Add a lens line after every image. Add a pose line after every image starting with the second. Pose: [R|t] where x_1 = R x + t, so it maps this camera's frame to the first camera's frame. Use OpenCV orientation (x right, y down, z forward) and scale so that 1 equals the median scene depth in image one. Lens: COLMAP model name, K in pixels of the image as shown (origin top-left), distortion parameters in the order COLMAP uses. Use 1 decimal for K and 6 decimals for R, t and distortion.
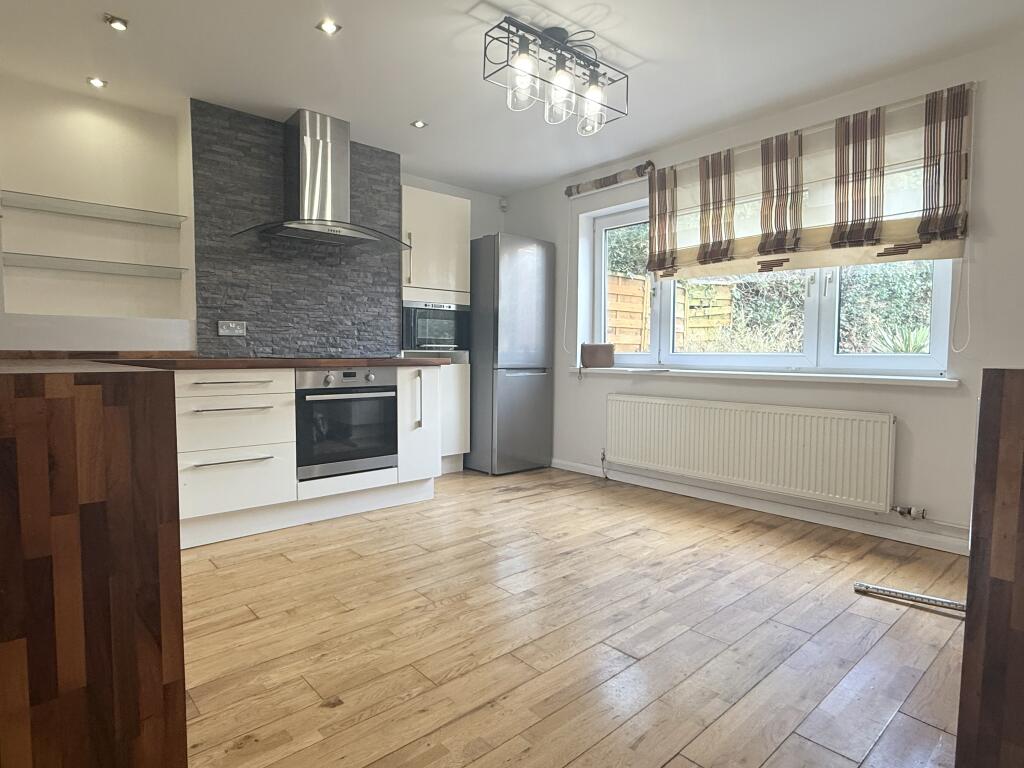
lens RADIAL K [[567.7, 0, 511.3], [0, 567.7, 381.0], [0, 0, 1]] dist [-0.003522, -0.000305]
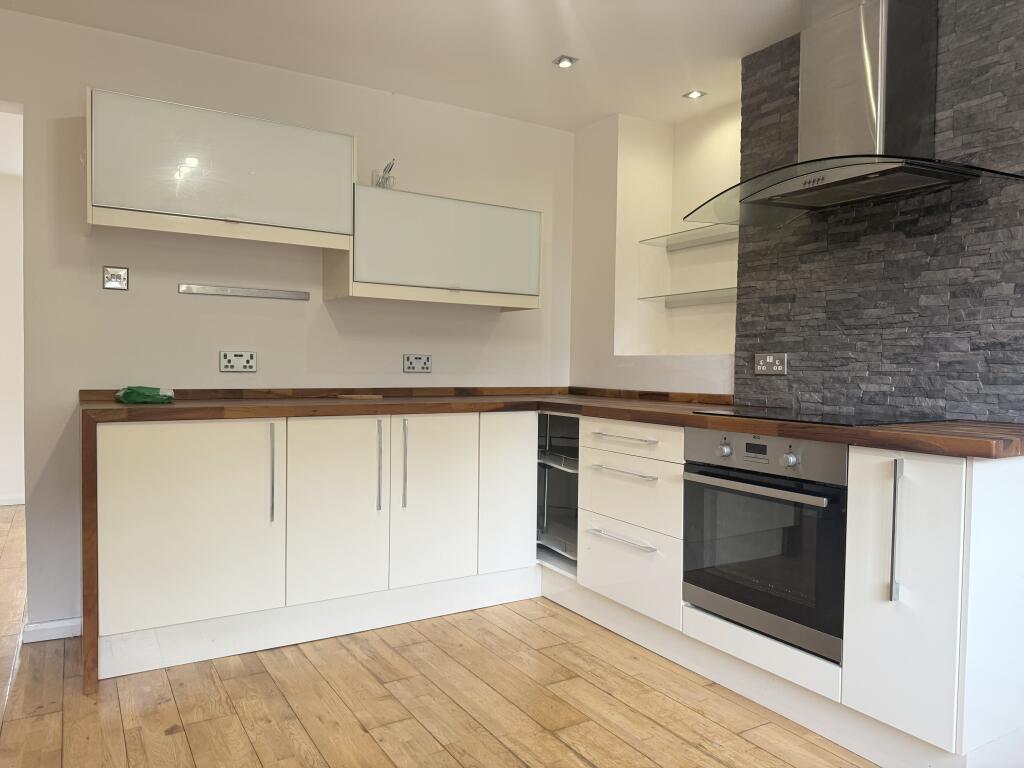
lens RADIAL K [[723.8, 0, 510.8], [0, 723.8, 387.4], [0, 0, 1]] dist [0.000801, -0.007863]
pose [[-0.180907, 0.021671, -0.983261, 0.405326], [-0.062859, 0.997458, 0.033549, -0.072314], [0.981489, 0.067876, -0.179085, 0.828688]]
